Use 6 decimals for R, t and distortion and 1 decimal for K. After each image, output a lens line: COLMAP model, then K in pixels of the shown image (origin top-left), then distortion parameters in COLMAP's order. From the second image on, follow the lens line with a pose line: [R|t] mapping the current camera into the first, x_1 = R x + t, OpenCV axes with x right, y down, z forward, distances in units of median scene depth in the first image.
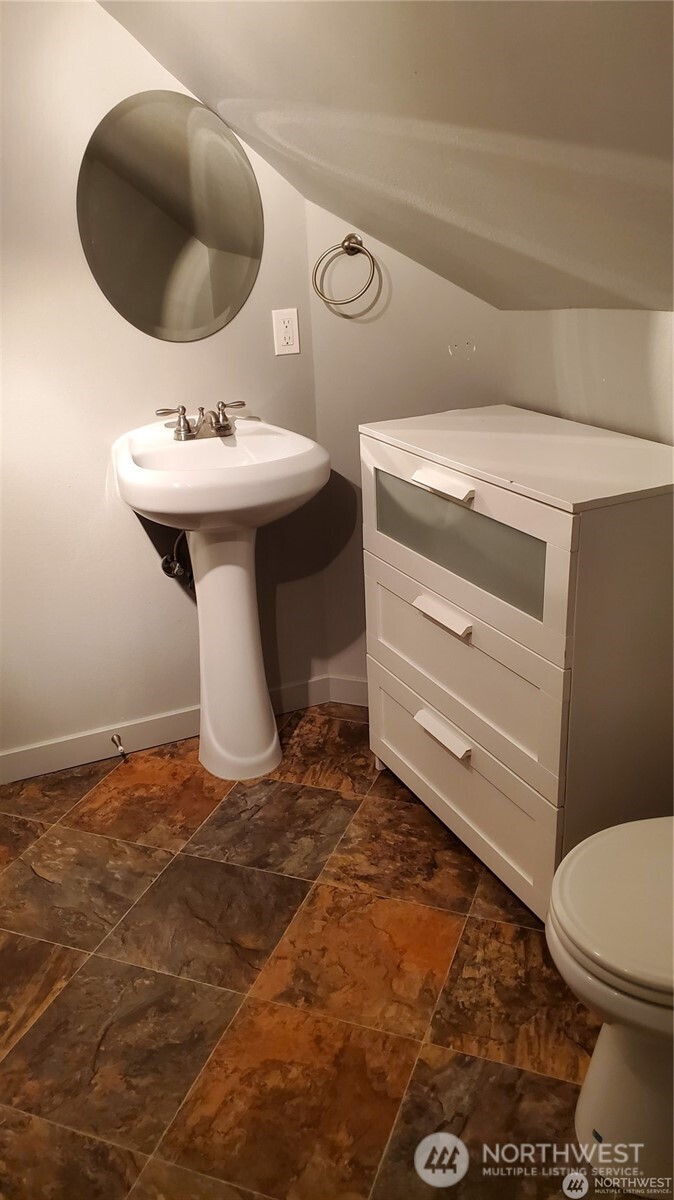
lens RADIAL K [[974.6, 0, 337.0], [0, 974.6, 600.0], [0, 0, 1]] dist [0.009945, 0.176064]
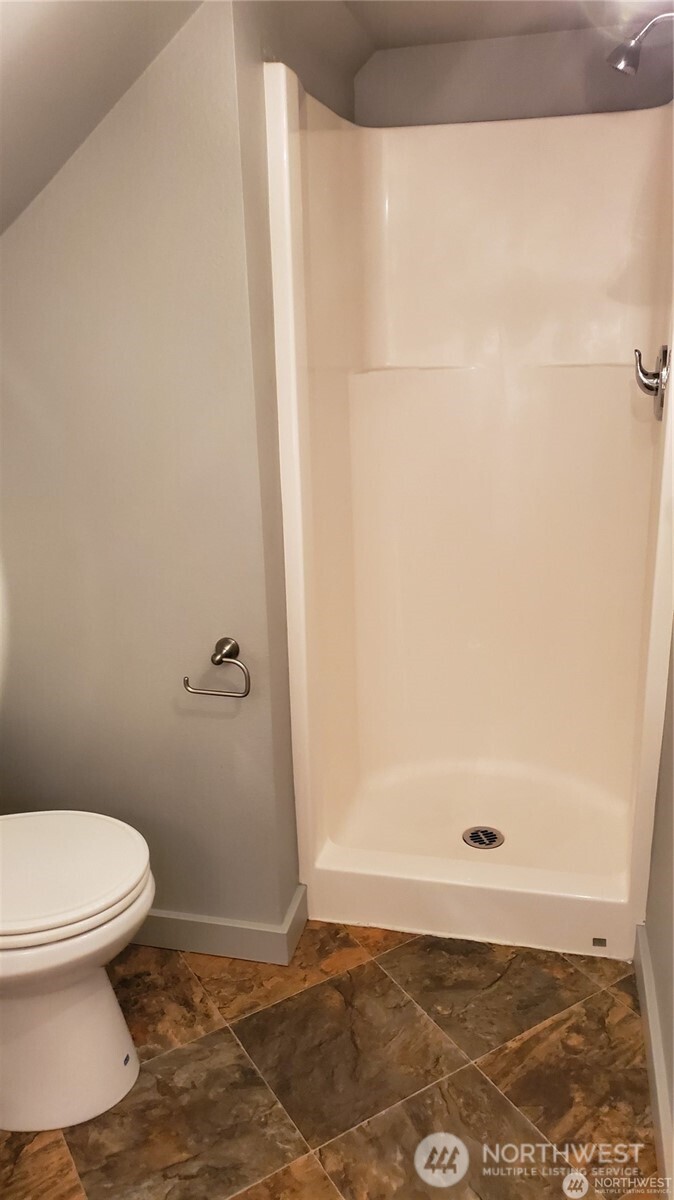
lens RADIAL K [[974.6, 0, 337.0], [0, 974.6, 600.0], [0, 0, 1]] dist [0.009945, 0.176064]
pose [[-0.781869, -0.137885, 0.608004, -0.652319], [0.291725, 0.780967, 0.552257, -0.535000], [-0.550979, 0.609162, -0.570389, 1.325446]]
